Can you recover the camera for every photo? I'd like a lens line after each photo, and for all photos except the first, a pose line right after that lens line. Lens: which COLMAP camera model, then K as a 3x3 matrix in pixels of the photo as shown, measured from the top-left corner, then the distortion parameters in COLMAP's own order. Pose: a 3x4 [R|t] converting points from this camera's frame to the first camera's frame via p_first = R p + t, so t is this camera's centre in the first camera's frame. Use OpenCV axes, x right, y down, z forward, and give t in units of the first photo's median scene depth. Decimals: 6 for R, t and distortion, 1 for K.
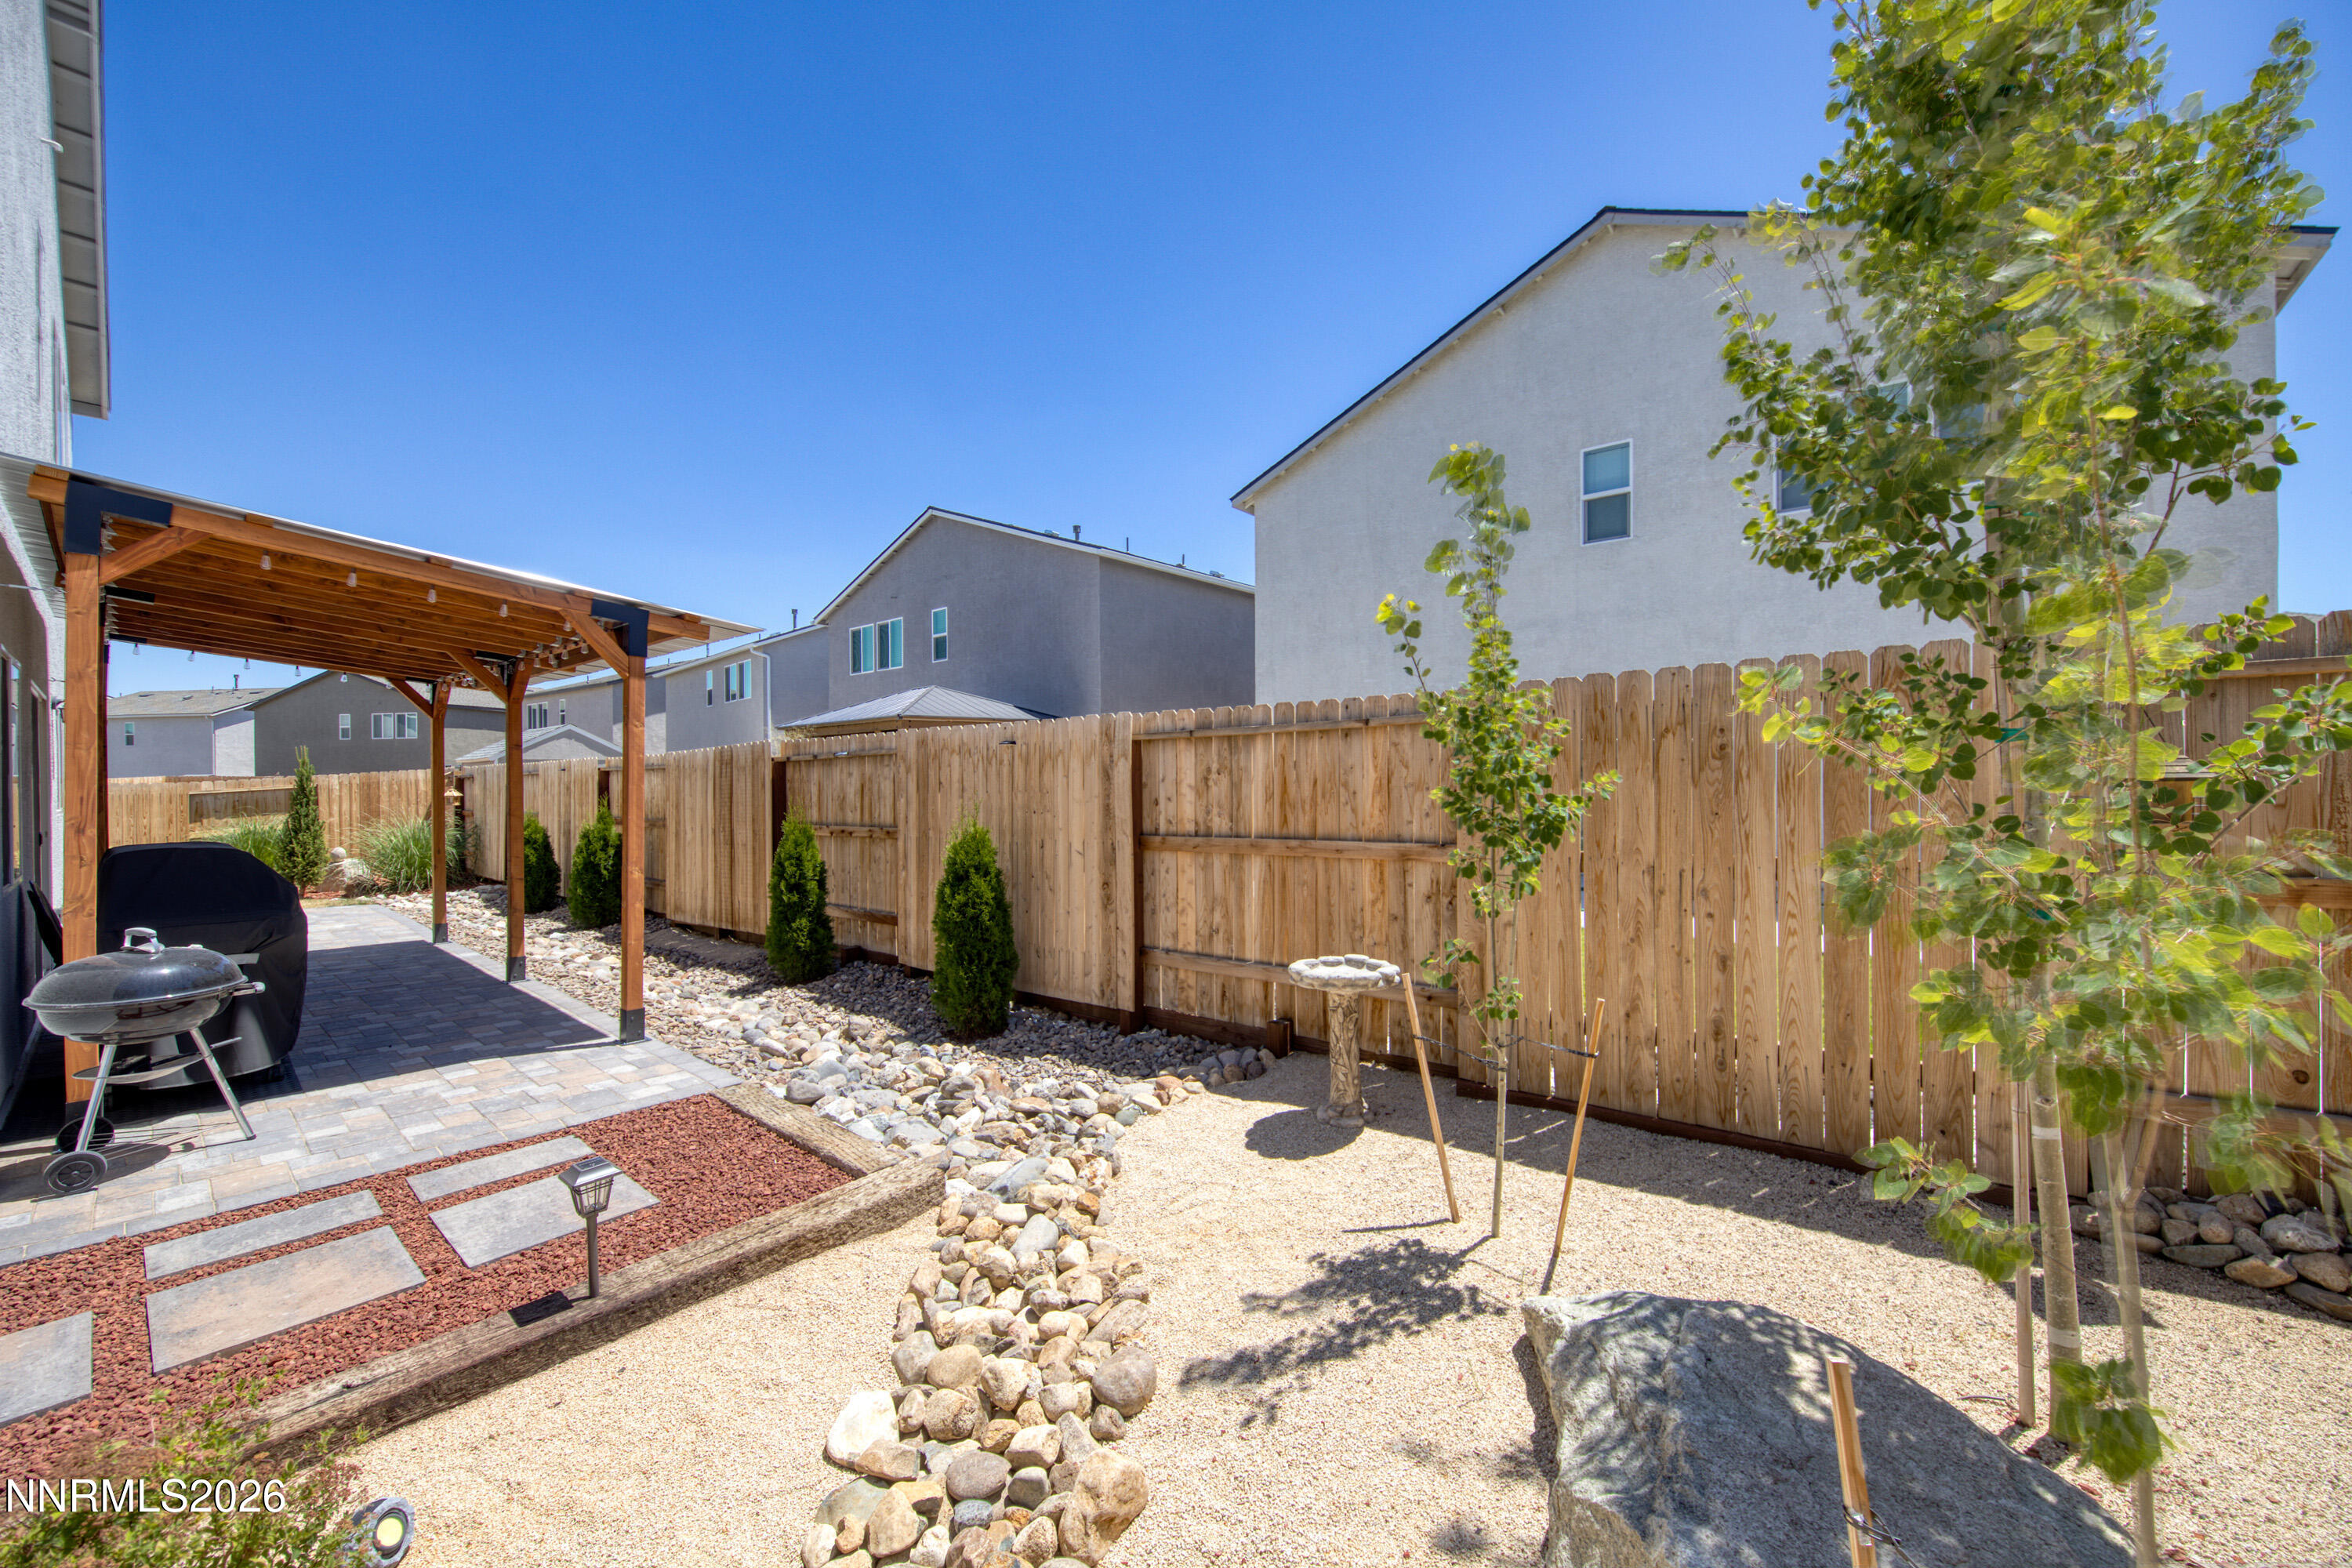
lens RADIAL K [[941.3, 0, 1176.0], [0, 941.3, 784.0], [0, 0, 1]] dist [0.000718, -0.000254]
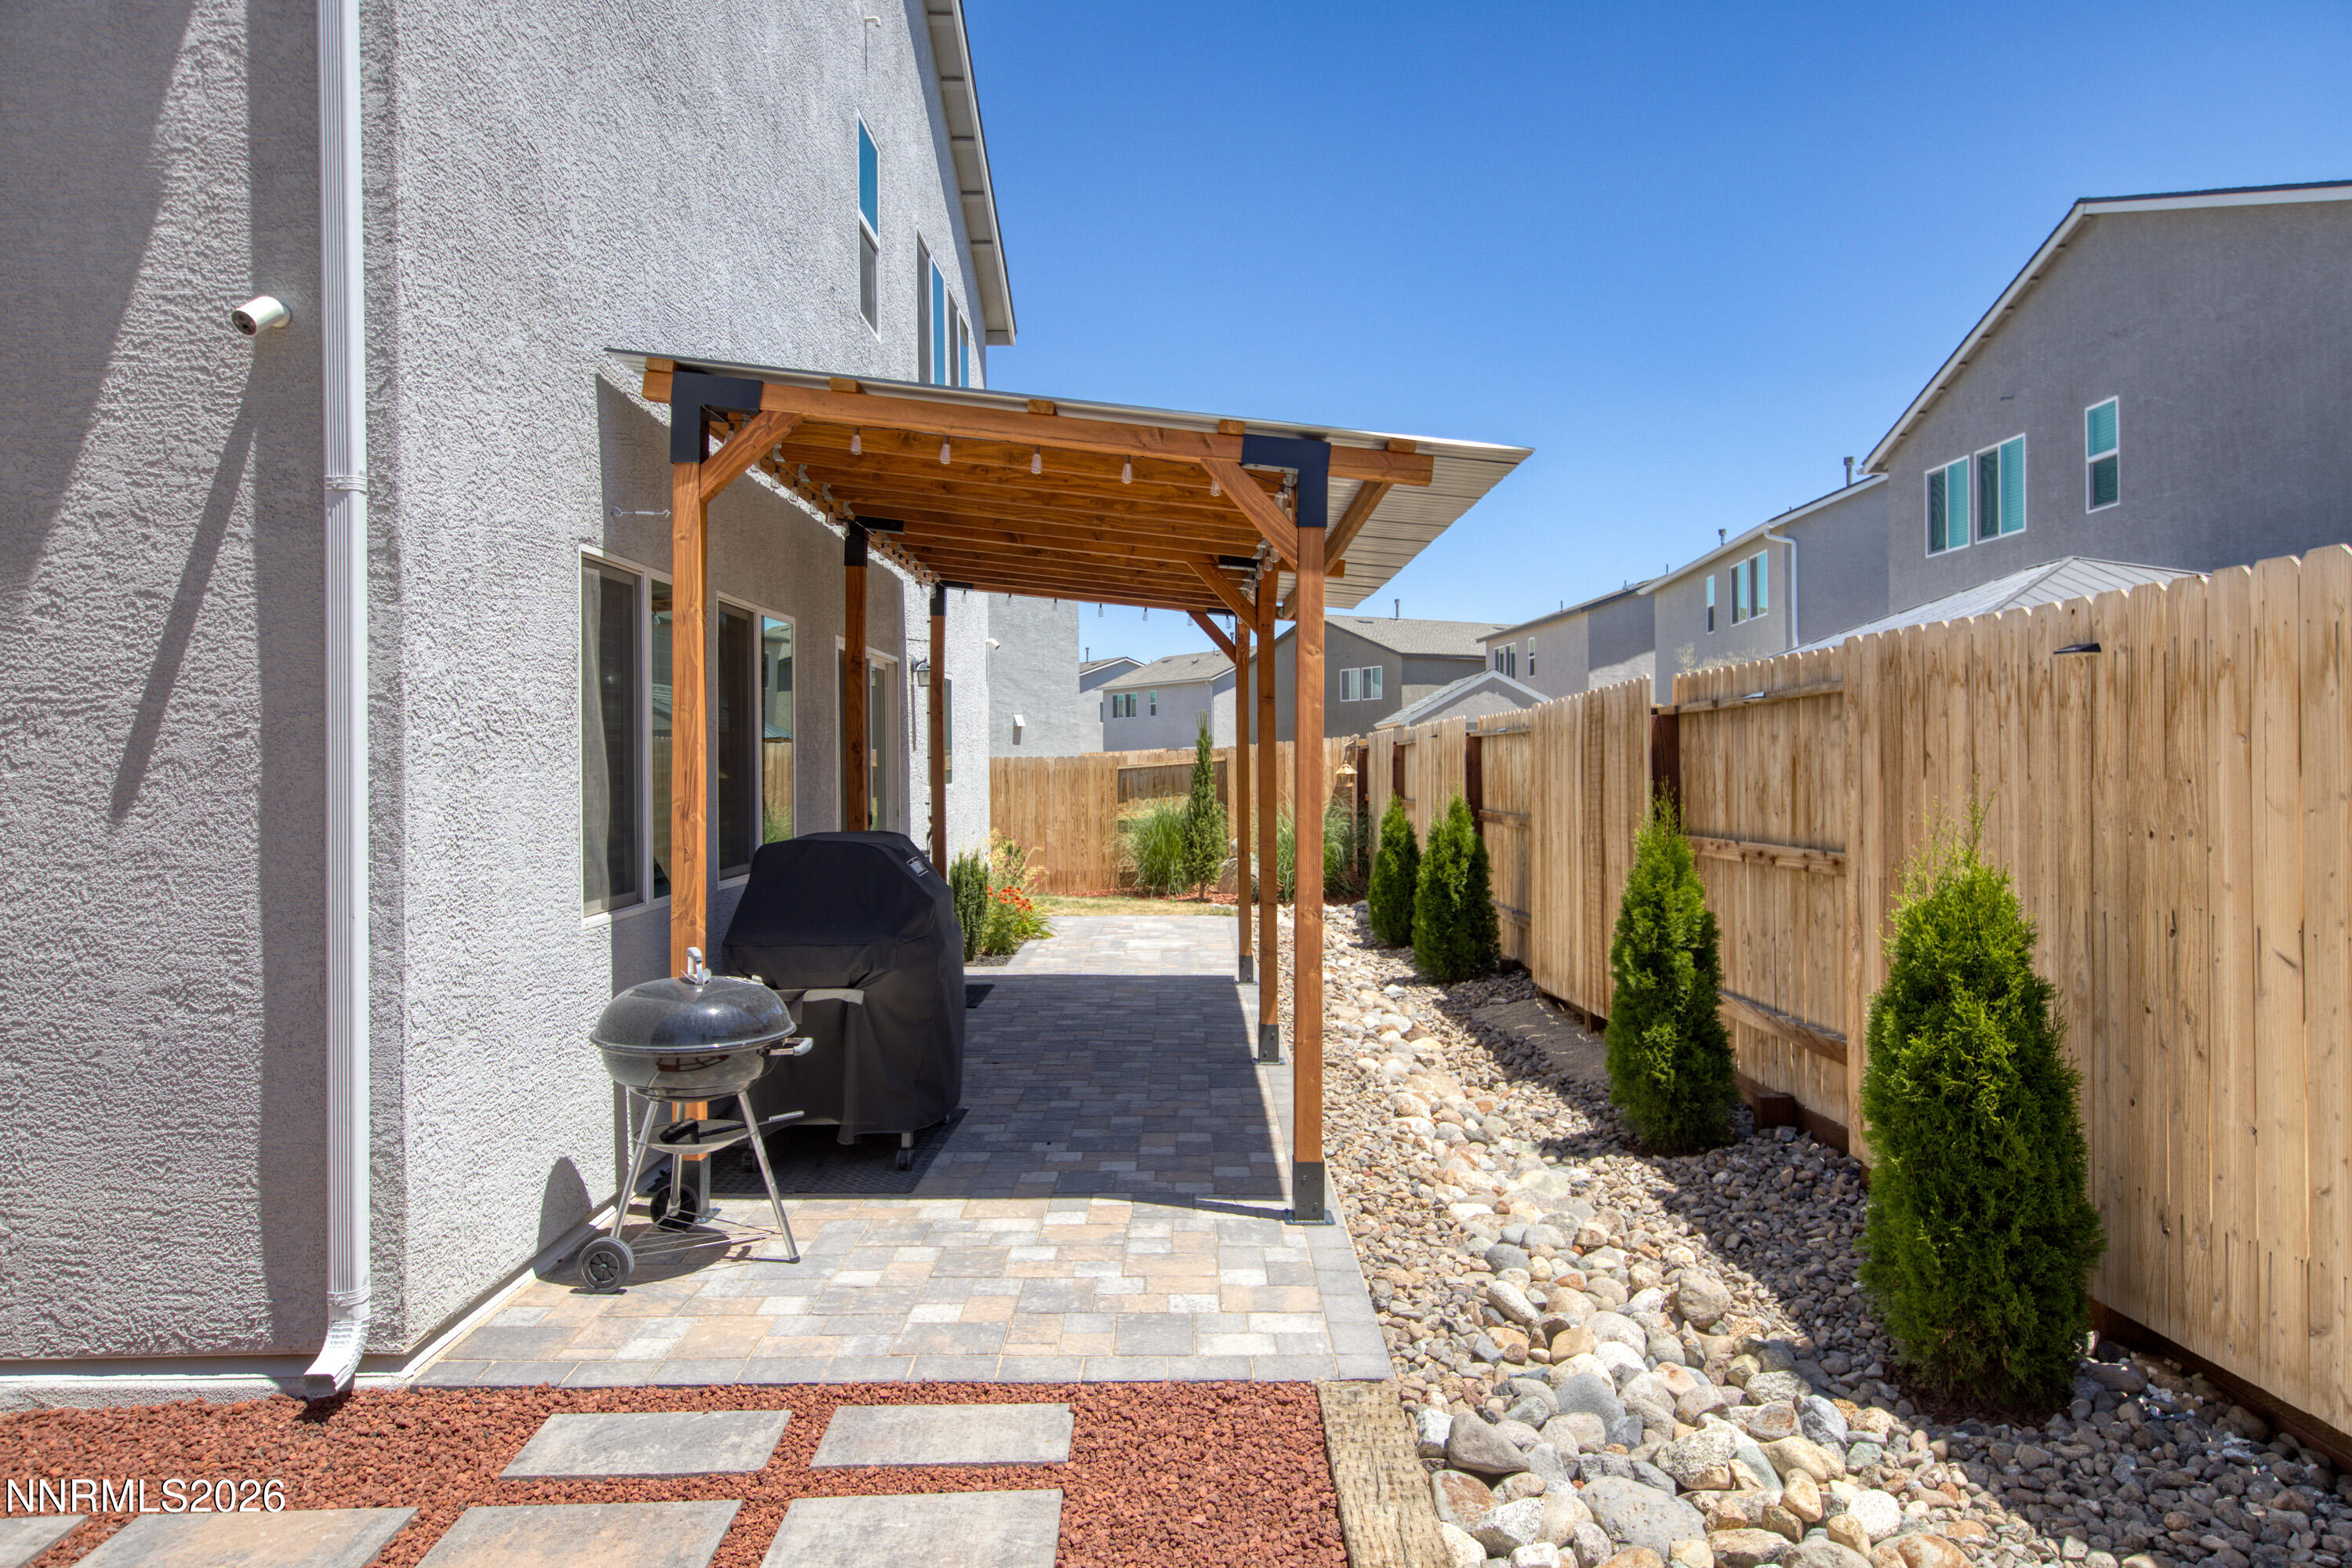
lens RADIAL K [[1484.2, 0, 1205.6], [0, 1484.2, 748.7], [0, 0, 1]] dist [0.013468, -0.000518]
pose [[0.670503, -0.003732, -0.741898, 0.034239], [-0.001305, 0.999980, -0.006210, 0.000829], [0.741906, 0.005132, 0.670484, 0.351411]]
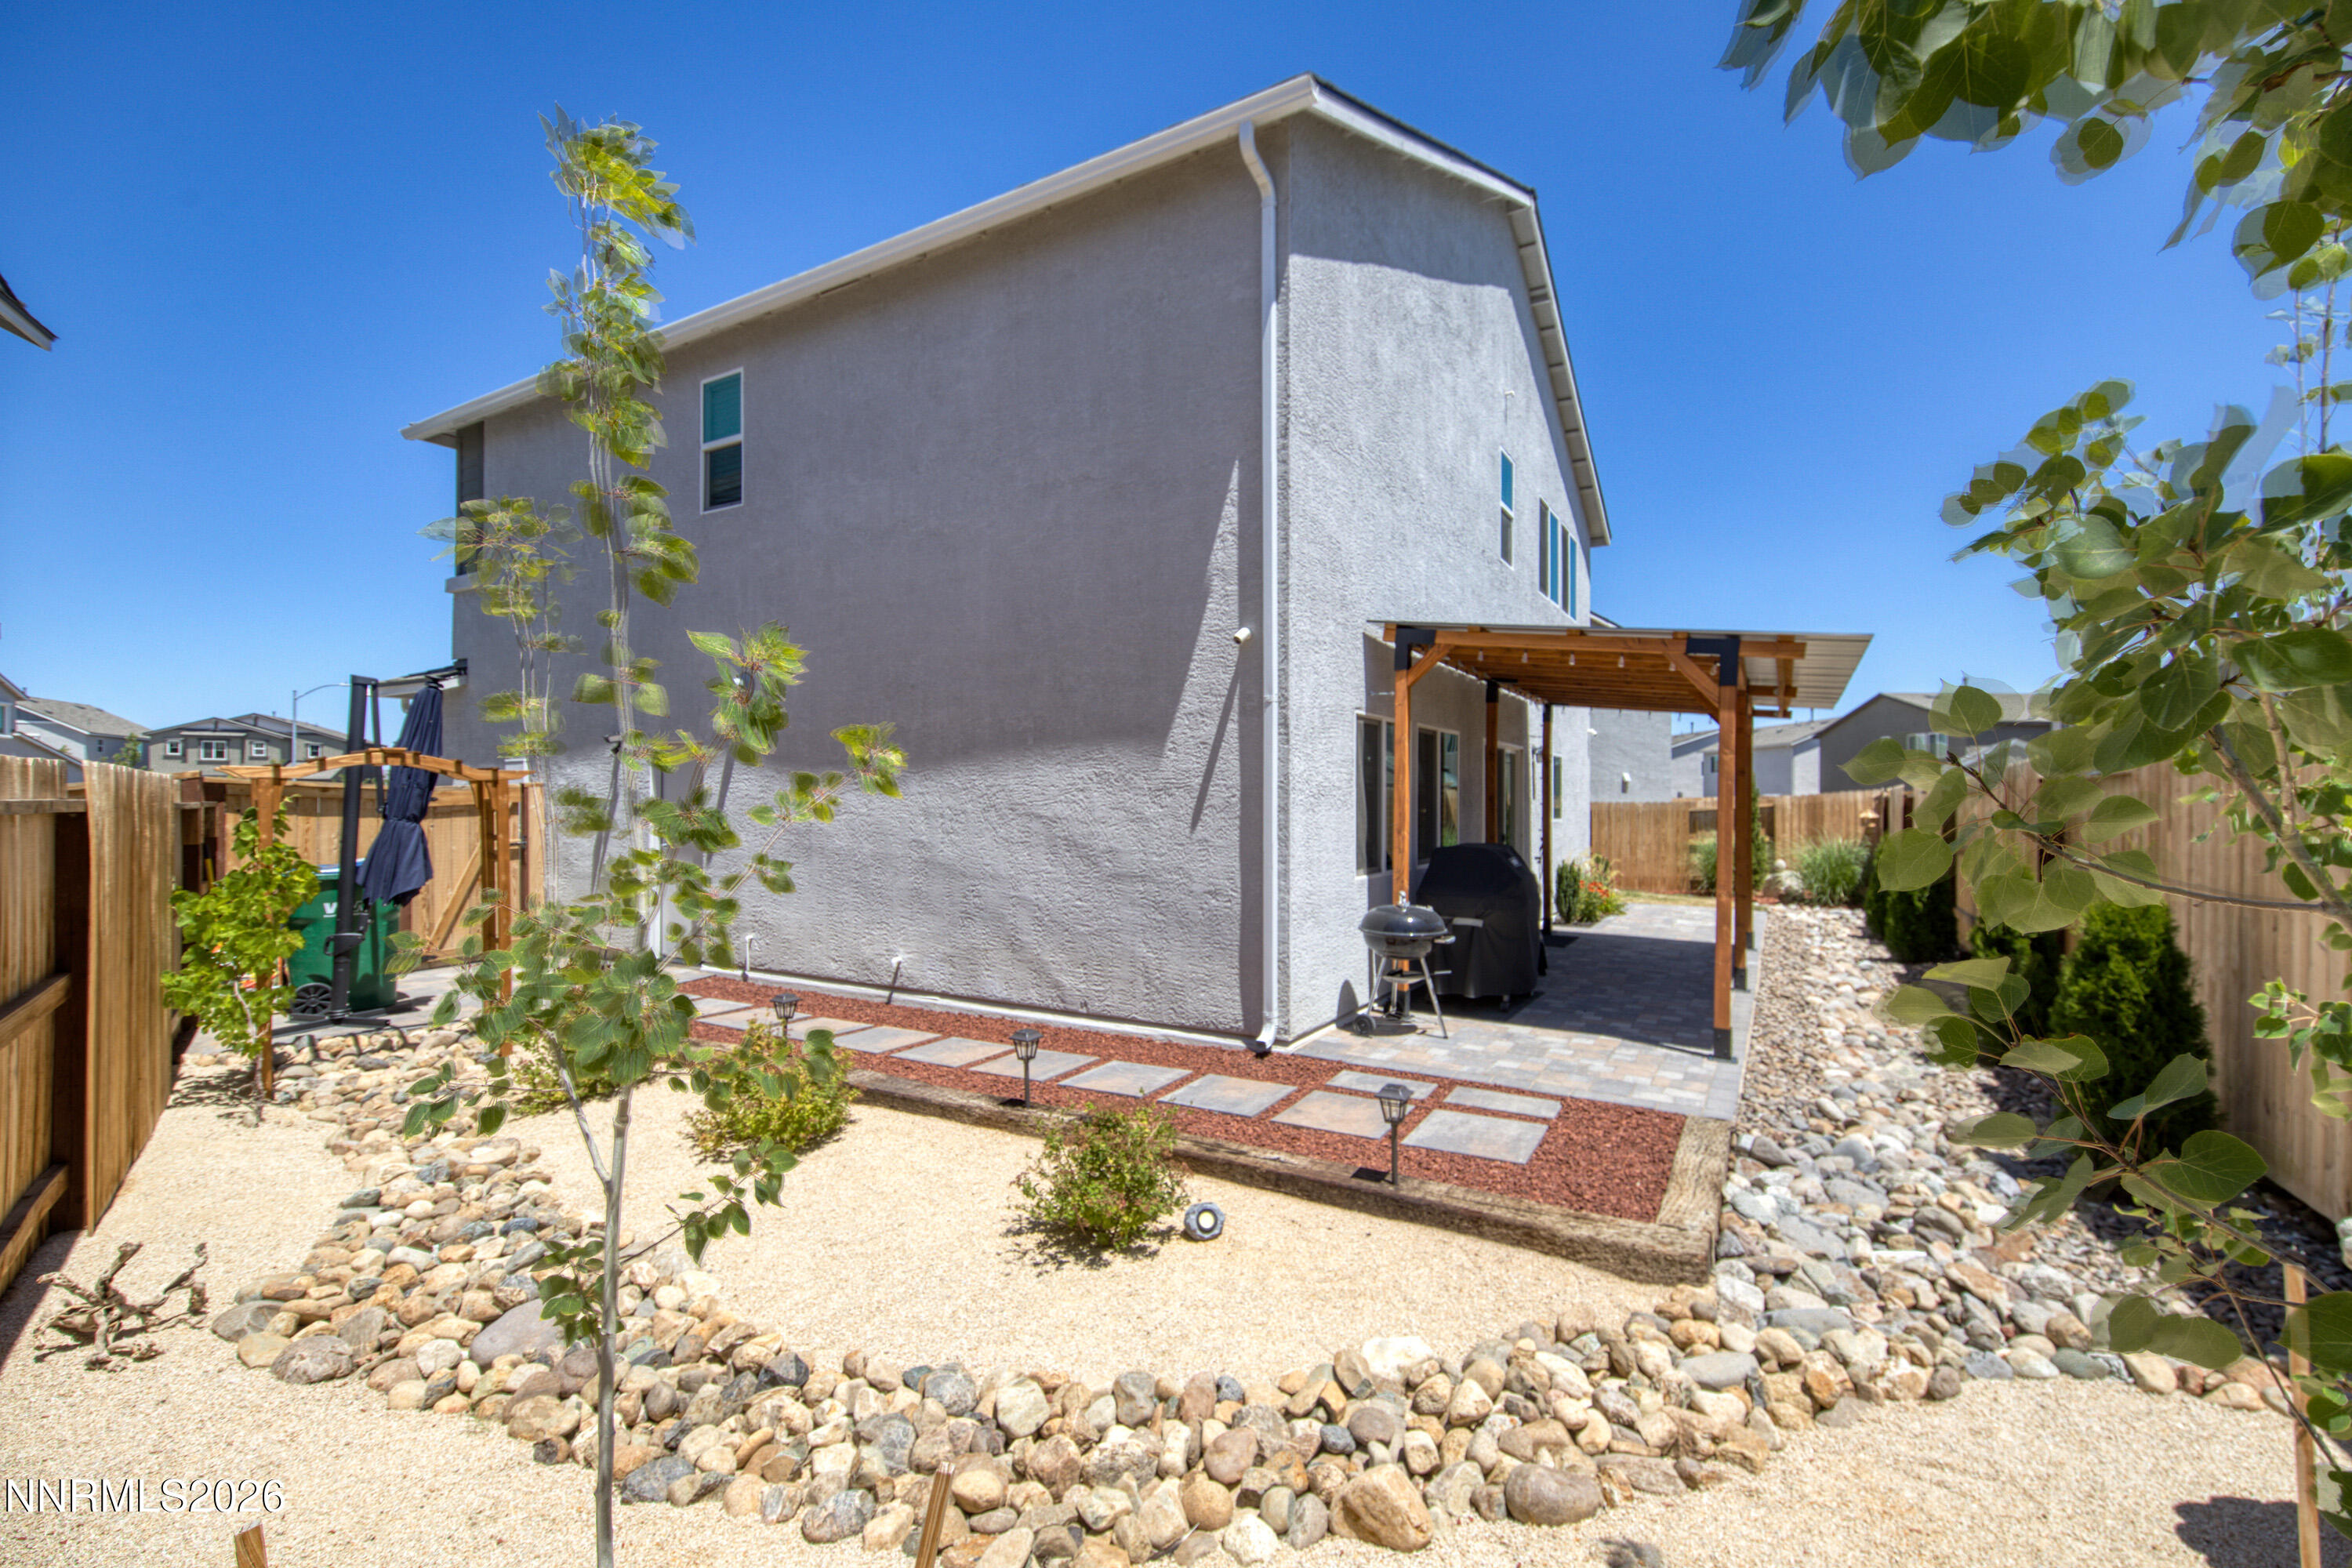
lens RADIAL K [[963.1, 0, 1165.9], [0, 963.1, 800.5], [0, 0, 1]] dist [0.001005, 0.000396]
pose [[0.145668, 0.007486, -0.989305, 0.361892], [-0.009791, 0.999933, 0.006125, -0.010452], [0.989285, 0.008794, 0.145731, 0.232609]]
